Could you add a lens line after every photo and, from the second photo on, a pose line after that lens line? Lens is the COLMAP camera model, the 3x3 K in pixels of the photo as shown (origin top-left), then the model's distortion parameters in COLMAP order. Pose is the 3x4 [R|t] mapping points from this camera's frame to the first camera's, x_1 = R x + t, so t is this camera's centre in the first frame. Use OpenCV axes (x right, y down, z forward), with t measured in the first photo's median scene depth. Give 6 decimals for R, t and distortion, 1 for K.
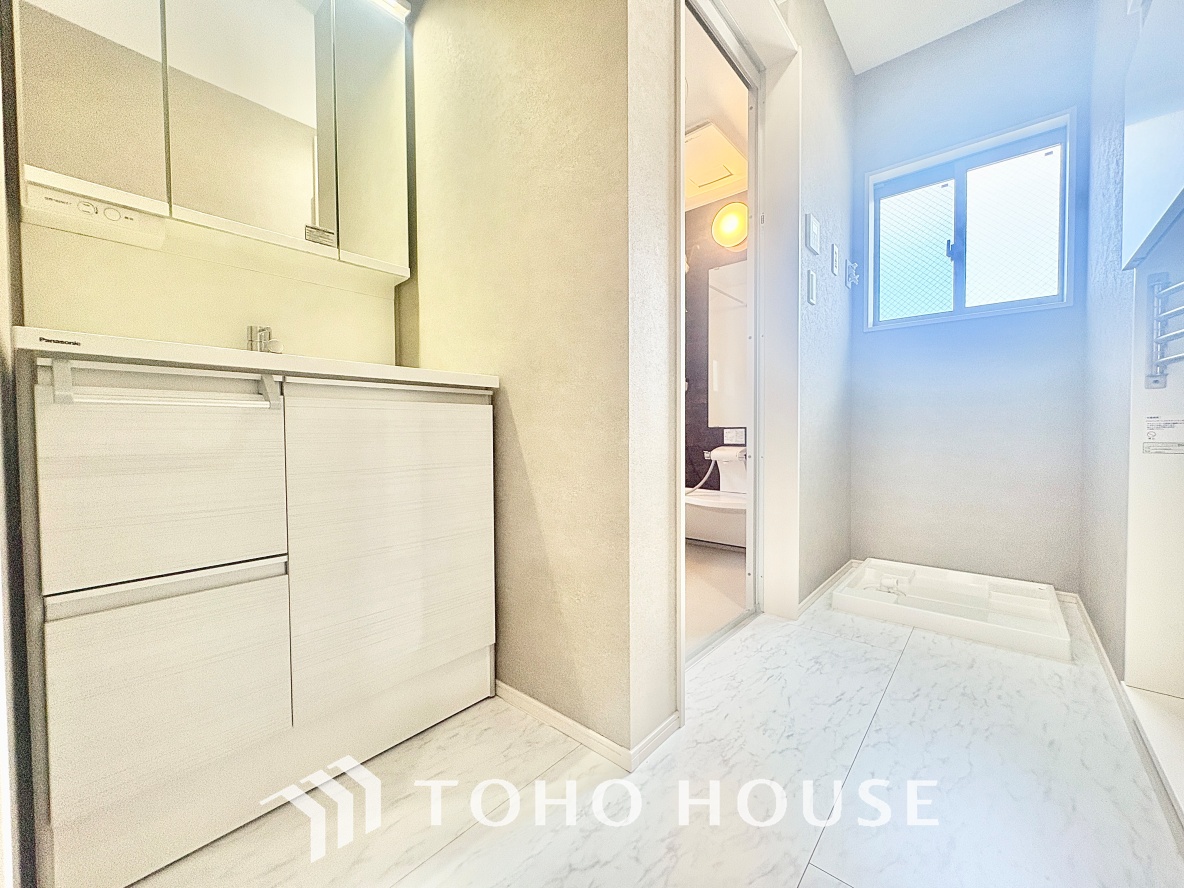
lens RADIAL K [[473.3, 0, 592.0], [0, 473.3, 444.0], [0, 0, 1]] dist [0.000495, -0.000422]
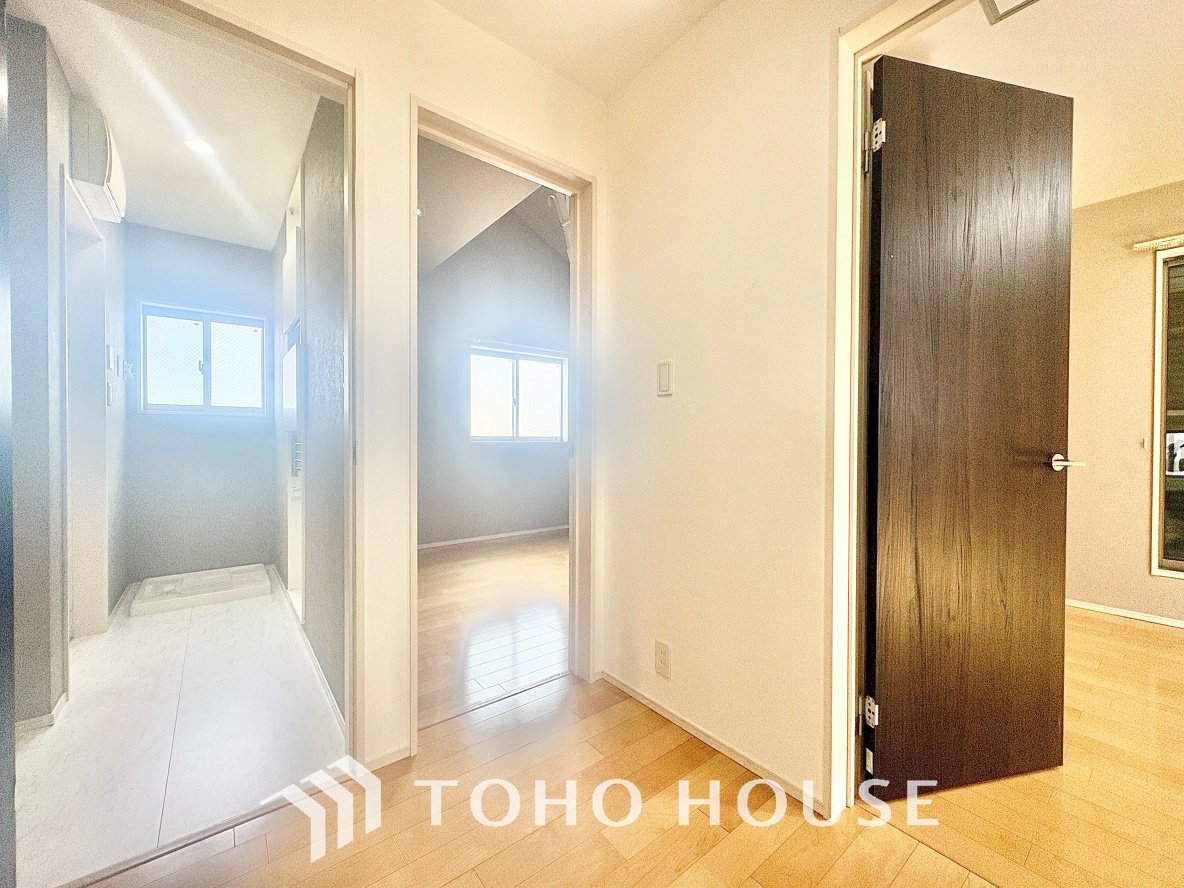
lens RADIAL K [[473.3, 0, 592.0], [0, 473.3, 444.0], [0, 0, 1]] dist [0.000495, -0.000422]
pose [[0.185756, -0.005455, 0.982581, -0.618417], [0.022139, 0.999754, 0.001365, -0.145717], [-0.982346, 0.021500, 0.185831, -0.633069]]
